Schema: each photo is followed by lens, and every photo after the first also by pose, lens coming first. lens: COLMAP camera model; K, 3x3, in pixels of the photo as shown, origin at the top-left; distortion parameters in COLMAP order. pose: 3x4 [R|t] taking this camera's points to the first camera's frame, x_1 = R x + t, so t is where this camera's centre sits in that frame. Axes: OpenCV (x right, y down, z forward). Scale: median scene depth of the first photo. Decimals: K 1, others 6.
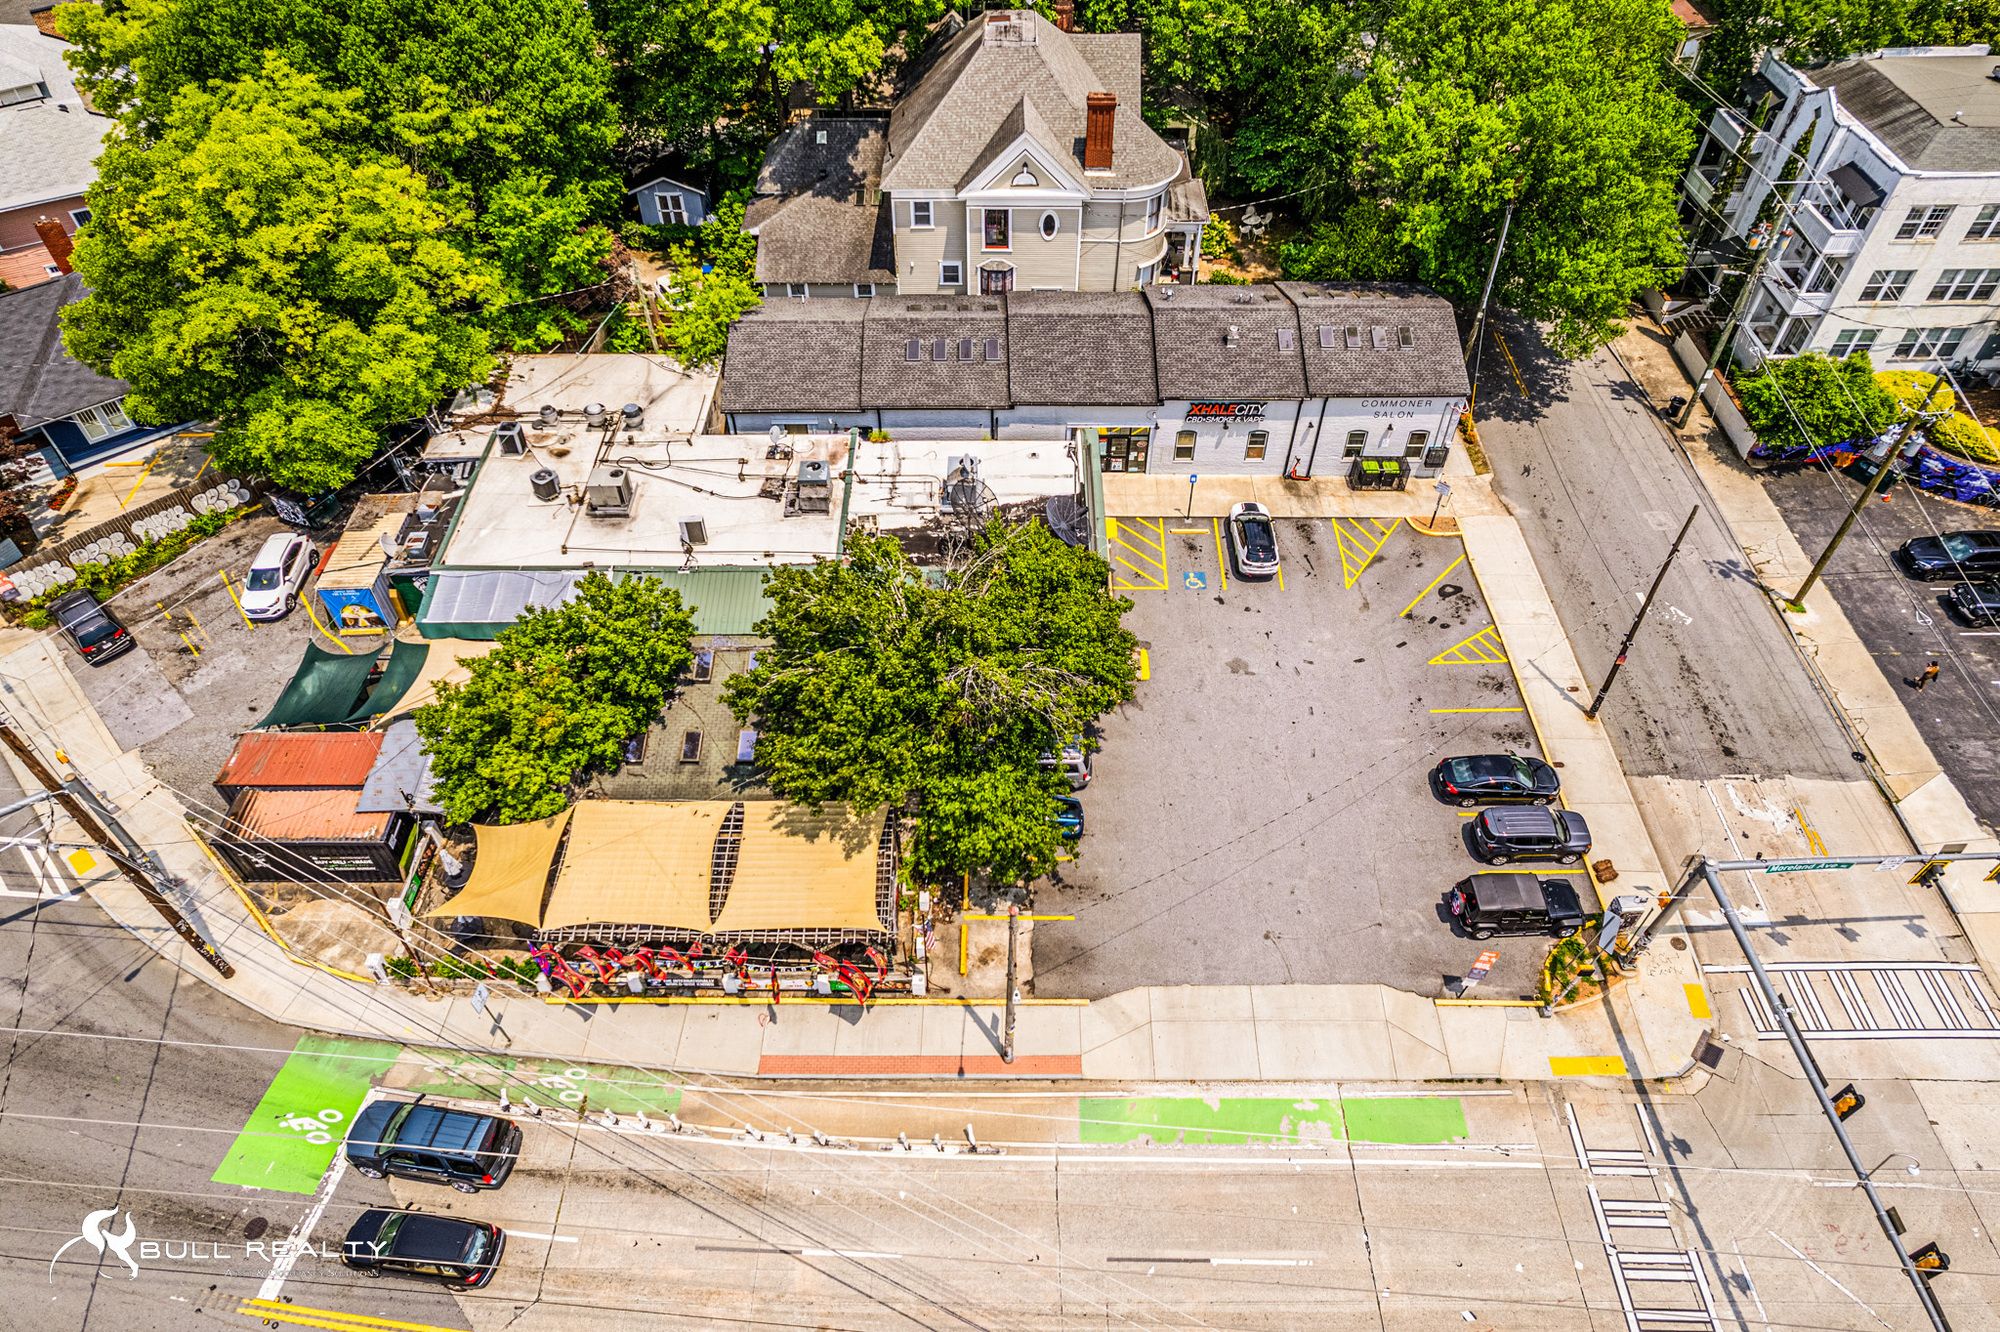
lens RADIAL K [[1256.7, 0, 1000.0], [0, 1256.7, 666.0], [0, 0, 1]] dist [-0.000162, 0.004416]
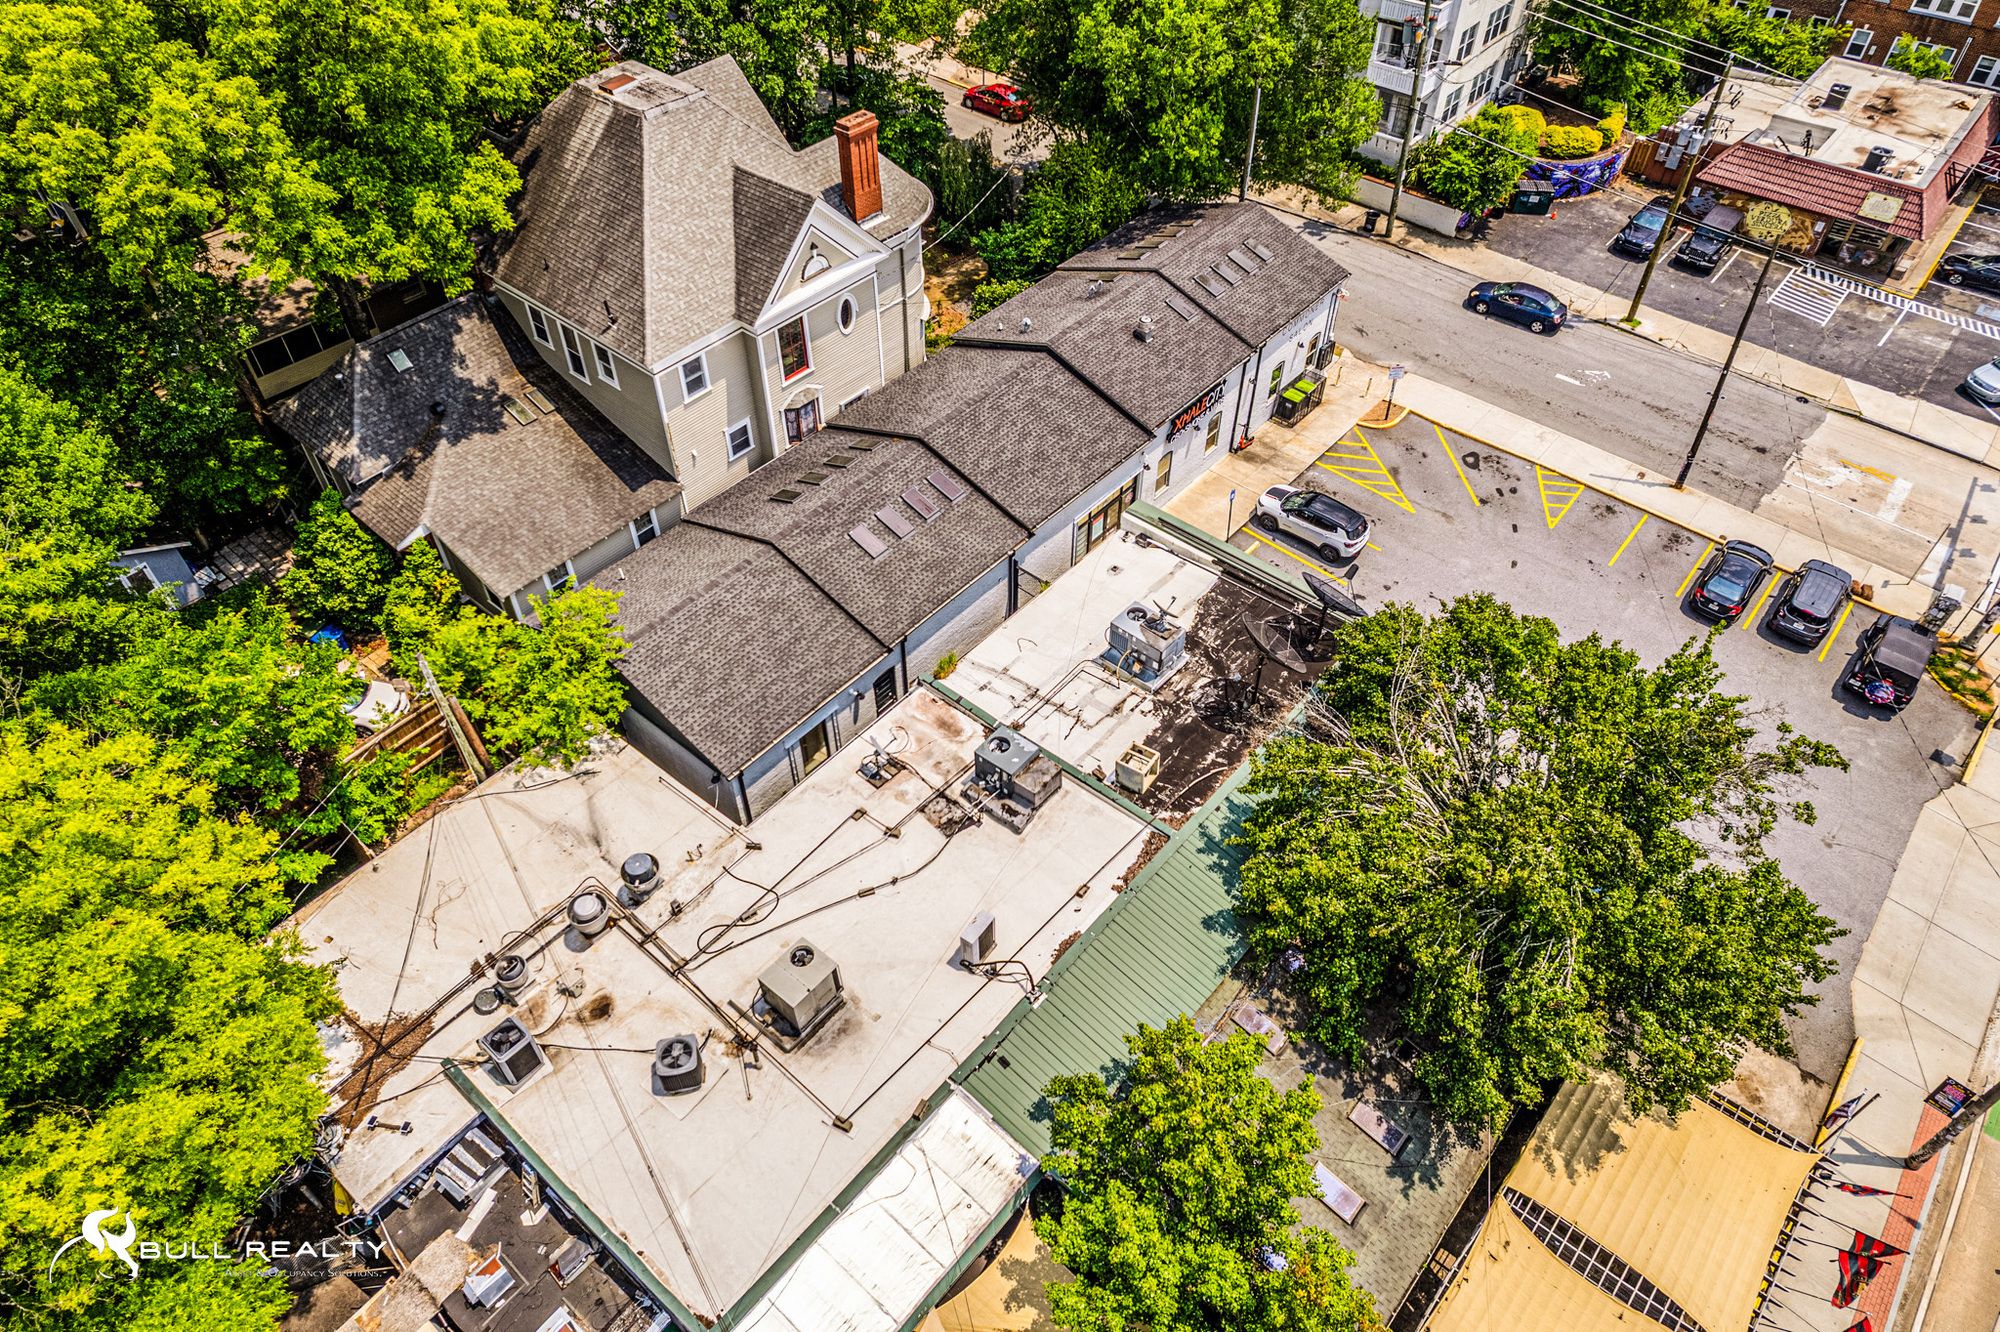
lens RADIAL K [[1283.6, 0, 1000.0], [0, 1283.6, 666.0], [0, 0, 1]] dist [-0.011253, -0.000343]
pose [[0.647325, -0.549164, 0.528573, -0.426423], [0.562055, 0.812324, 0.155639, -0.264715], [-0.514843, 0.196338, 0.834498, 0.399758]]
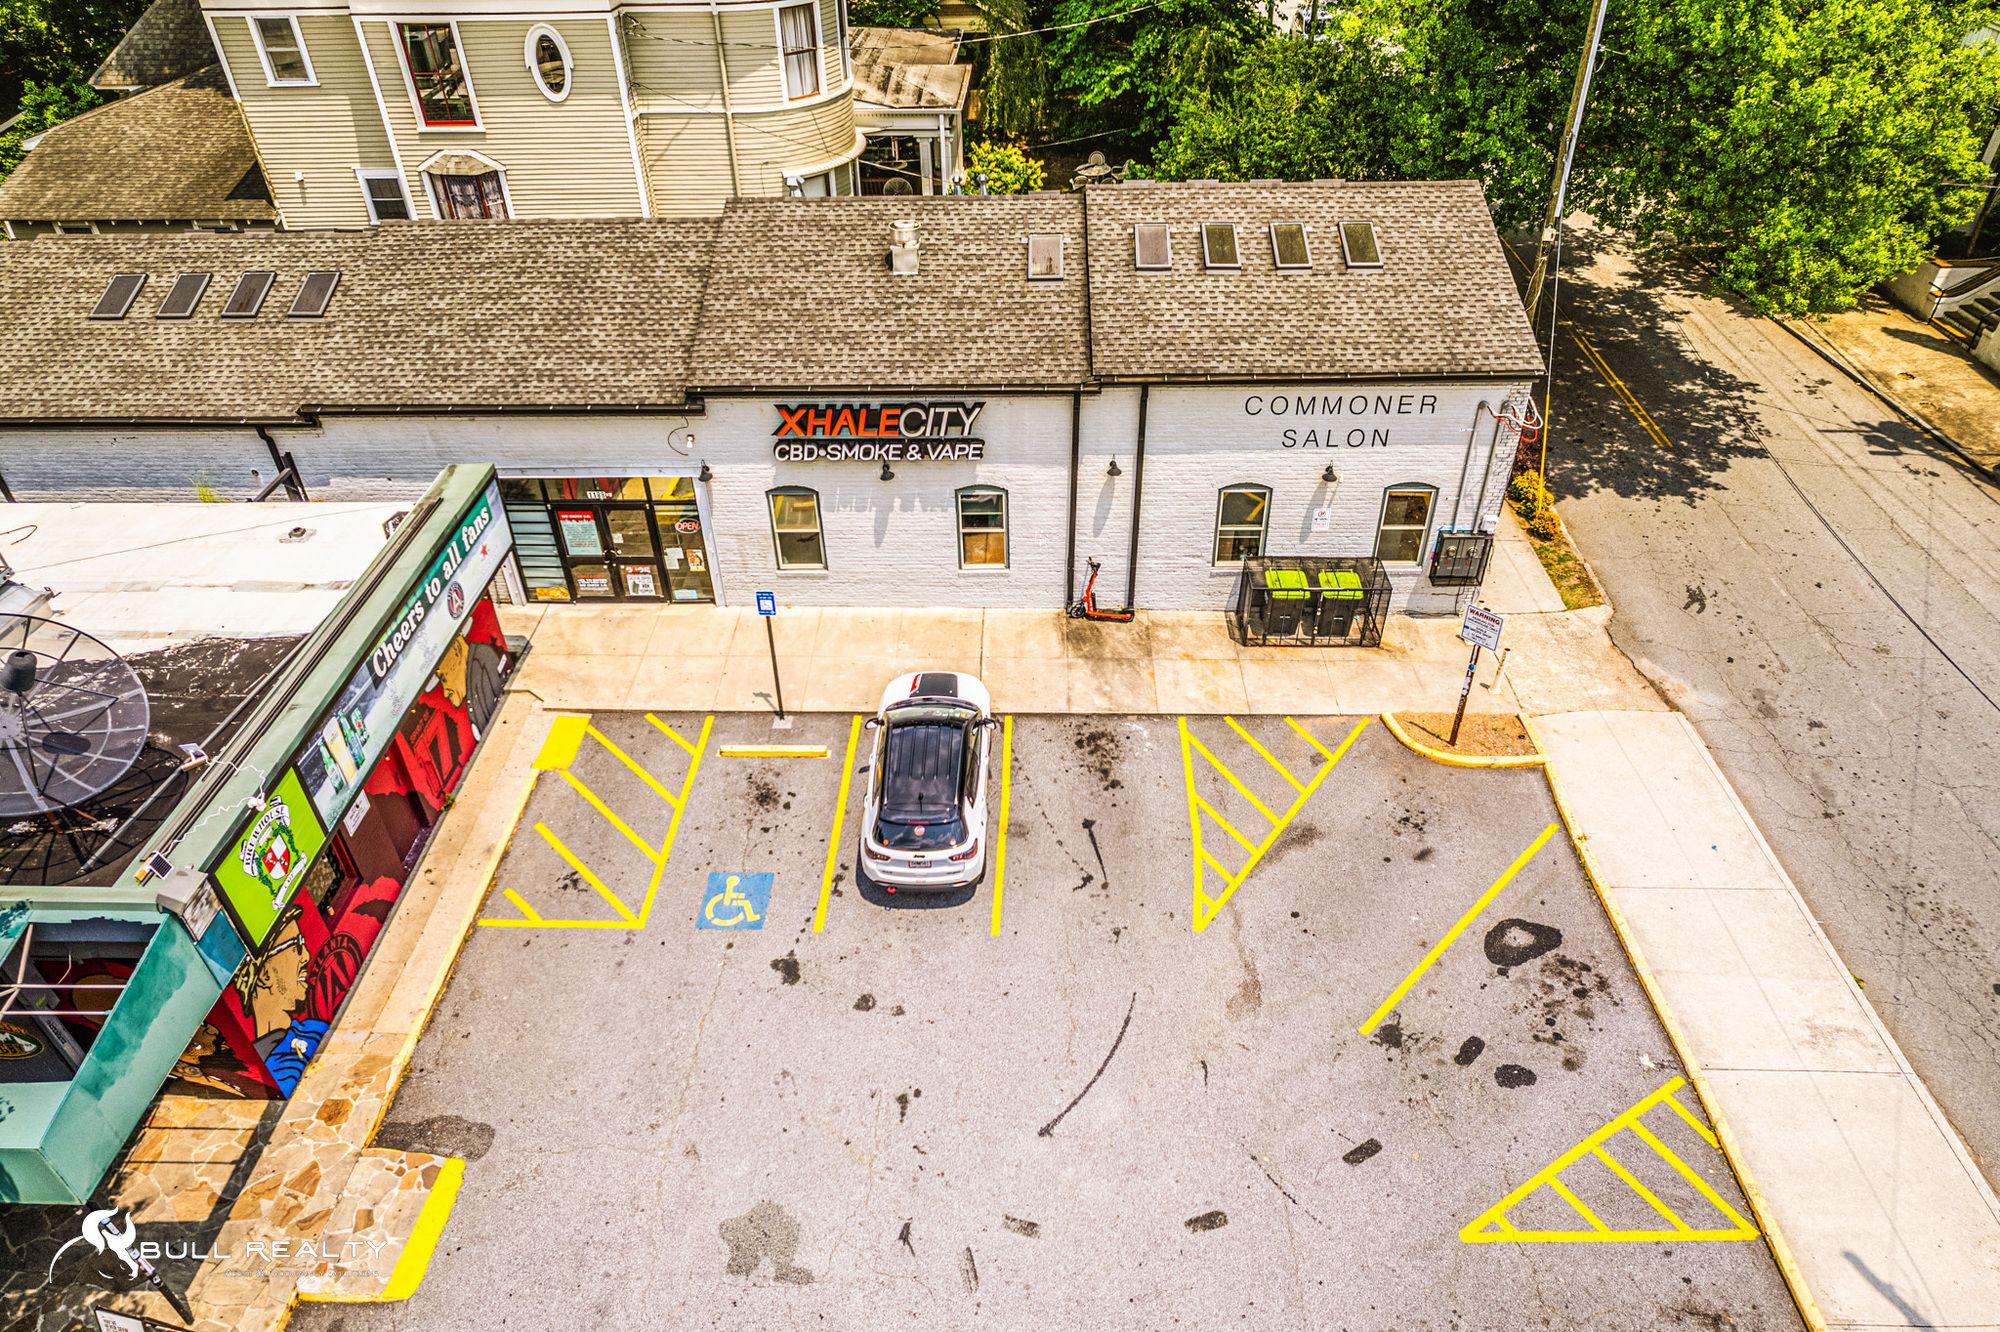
lens RADIAL K [[1256.7, 0, 1000.0], [0, 1256.7, 666.0], [0, 0, 1]] dist [-0.000162, 0.004416]
pose [[0.999292, 0.000691, -0.037622, 0.226627], [-0.007033, 0.985643, -0.168694, -0.070297], [0.036966, 0.168839, 0.984950, 0.637719]]
